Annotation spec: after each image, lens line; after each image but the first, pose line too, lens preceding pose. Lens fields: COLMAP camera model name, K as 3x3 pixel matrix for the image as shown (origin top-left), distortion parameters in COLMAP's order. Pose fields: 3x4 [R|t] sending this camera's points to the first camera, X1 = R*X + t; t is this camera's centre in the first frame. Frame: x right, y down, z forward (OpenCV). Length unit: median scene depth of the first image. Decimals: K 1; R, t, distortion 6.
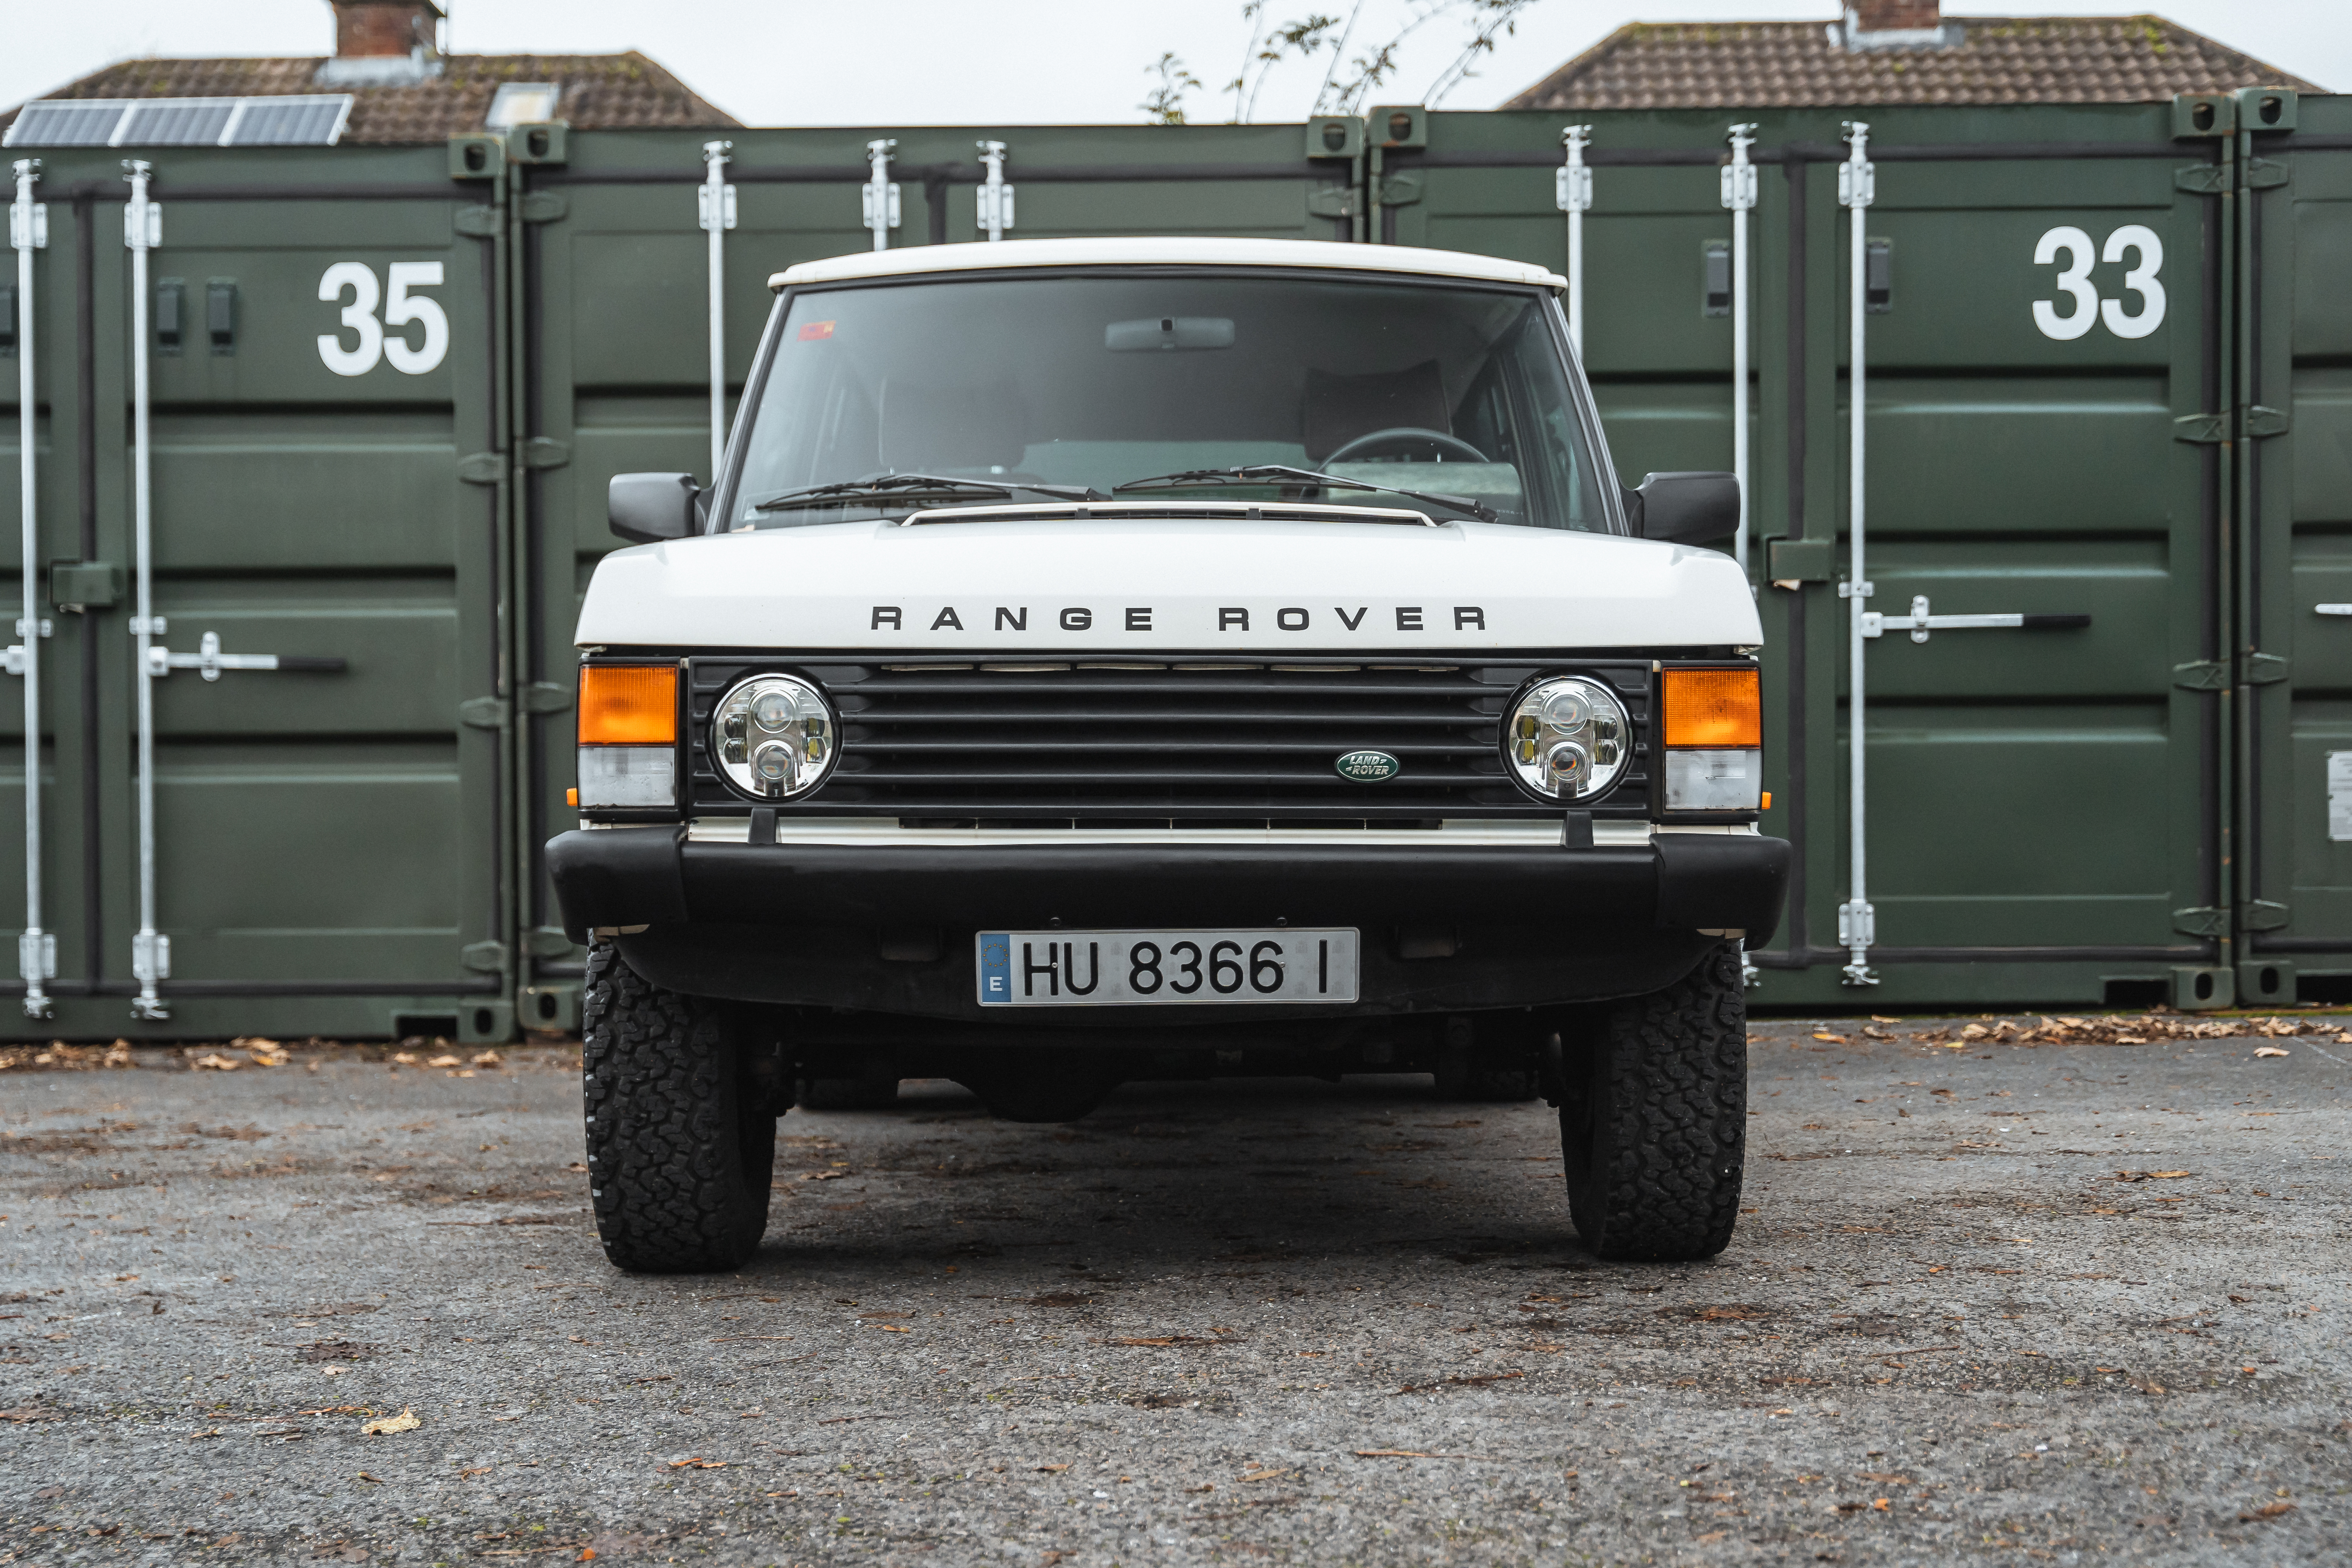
lens RADIAL K [[3517.6, 0, 1160.8], [0, 3517.6, 818.0], [0, 0, 1]] dist [0.028045, 0.000000]
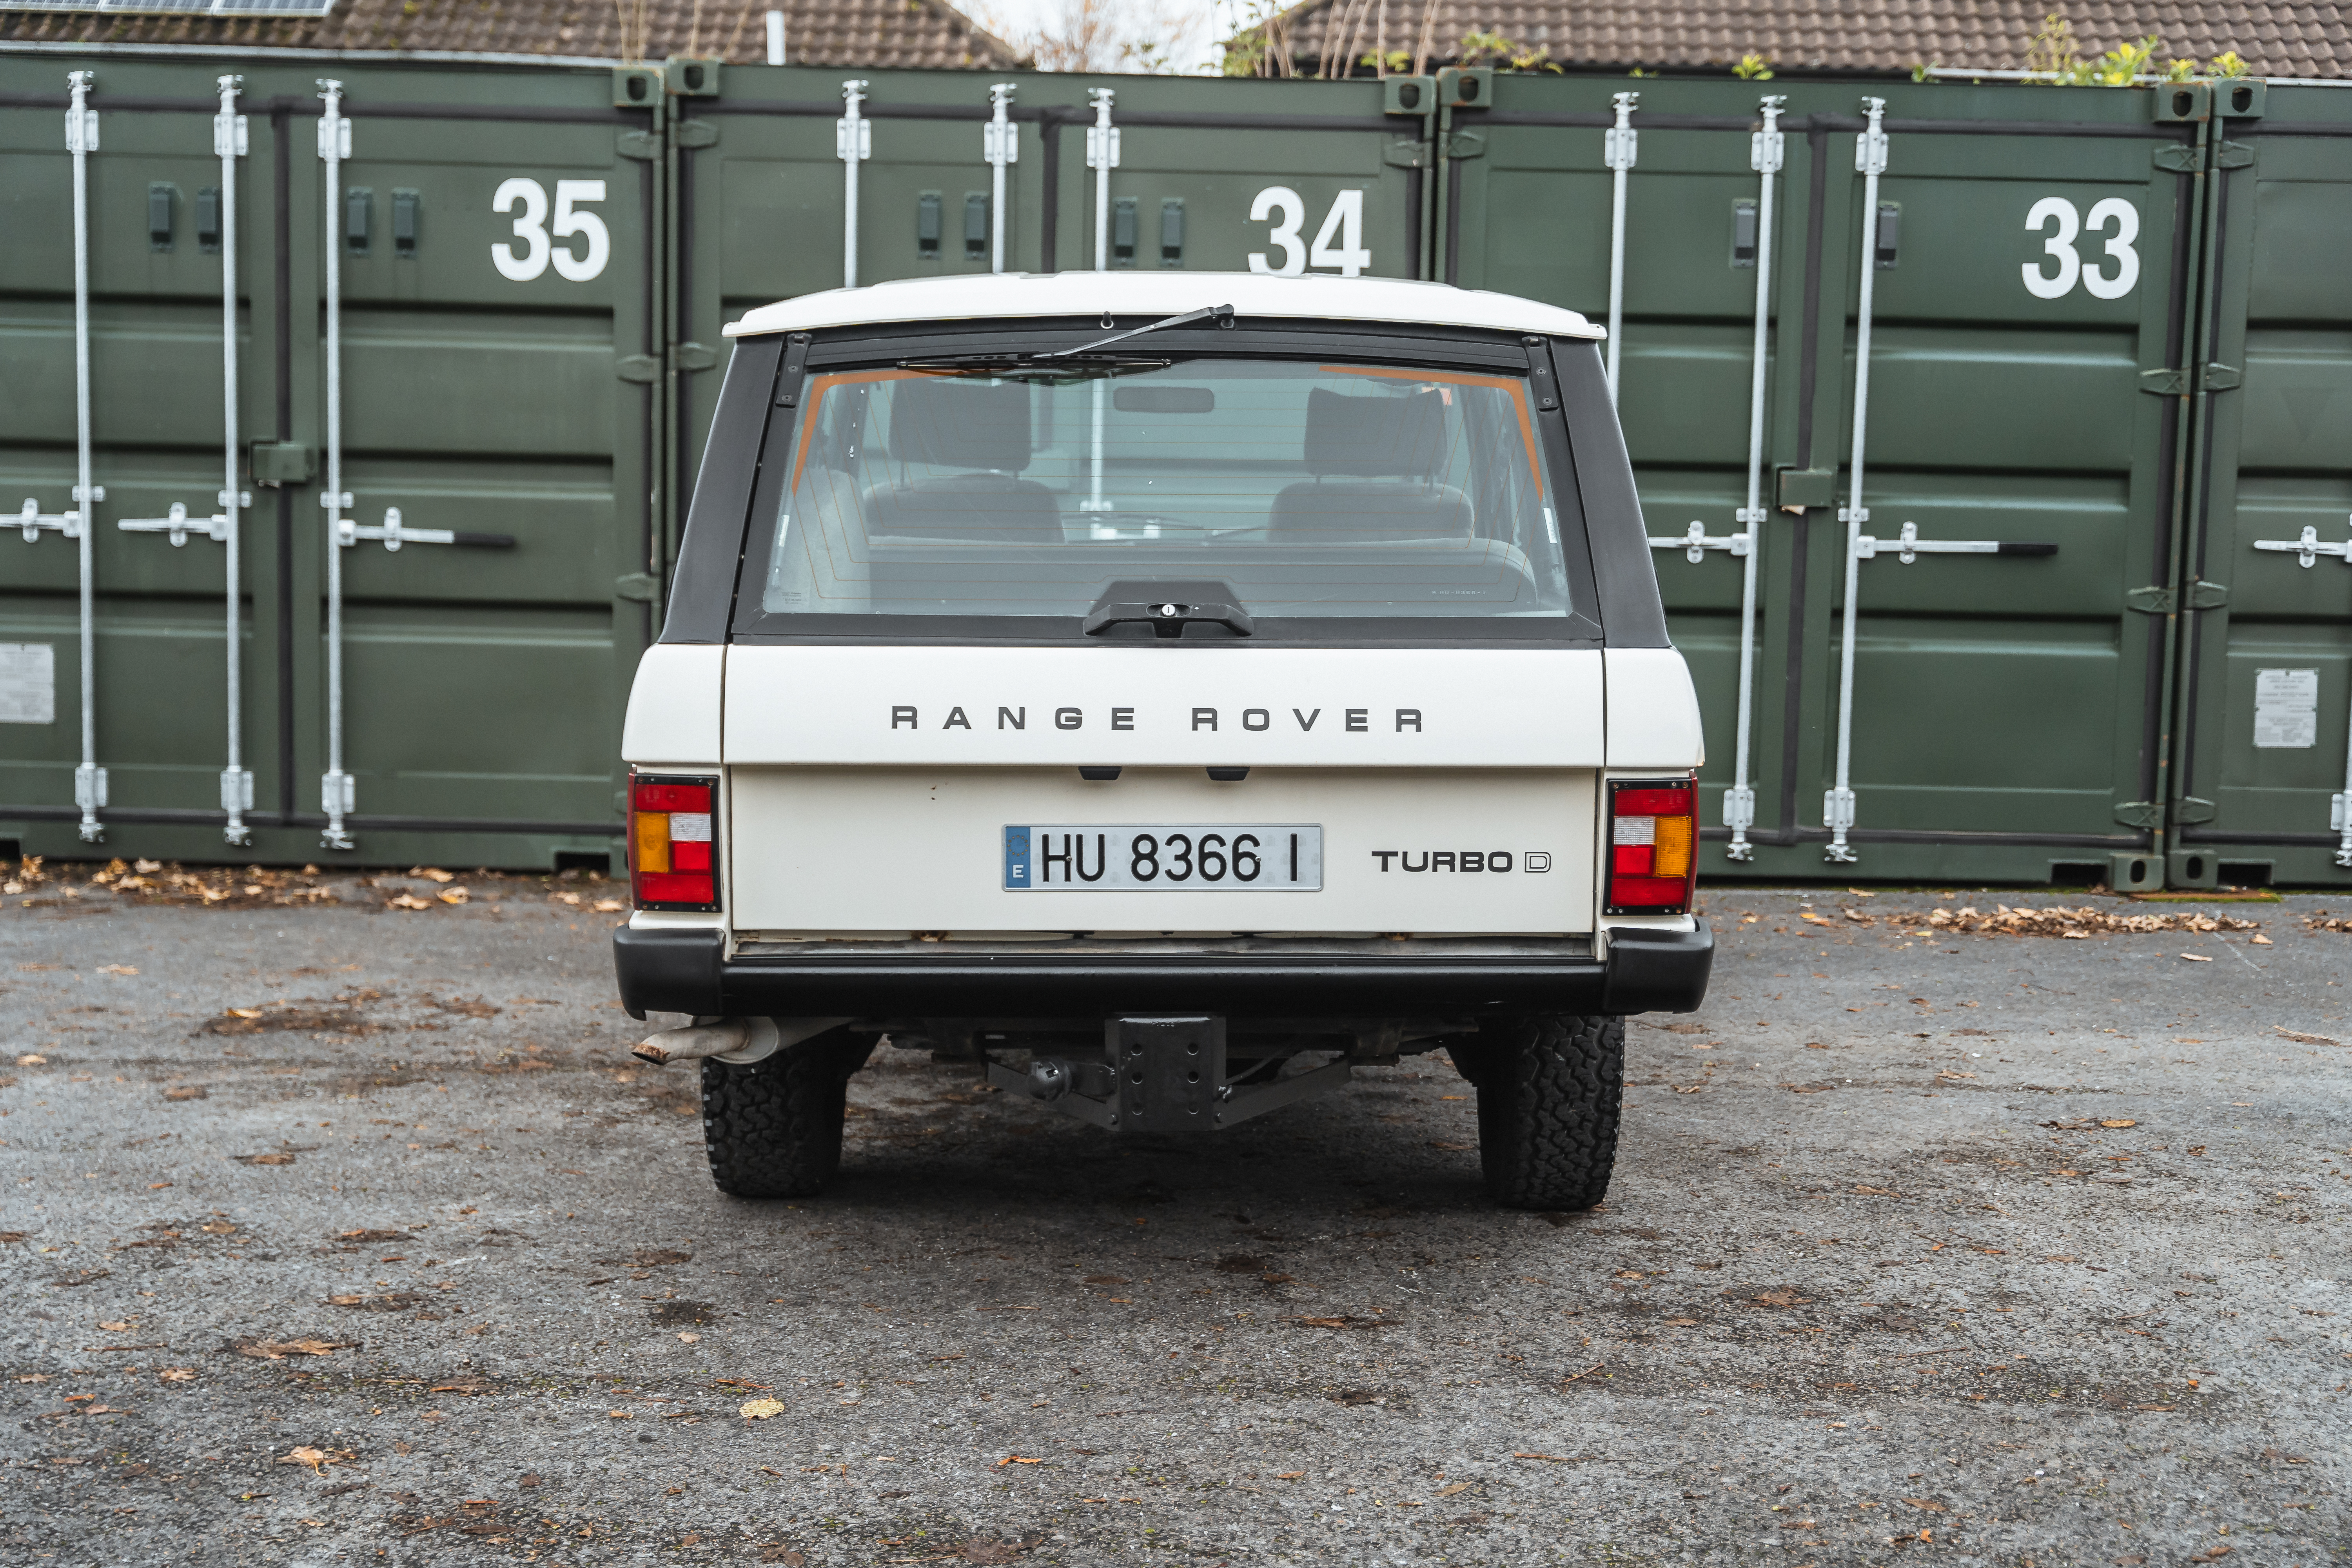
lens RADIAL K [[3374.4, 0, 1191.4], [0, 3374.4, 808.6], [0, 0, 1]] dist [0.031581, 0.000000]
pose [[0.999307, 0.027069, 0.025556, -0.043597], [-0.029437, 0.994814, 0.097361, -0.075008], [-0.022788, -0.098046, 0.994921, -0.092794]]
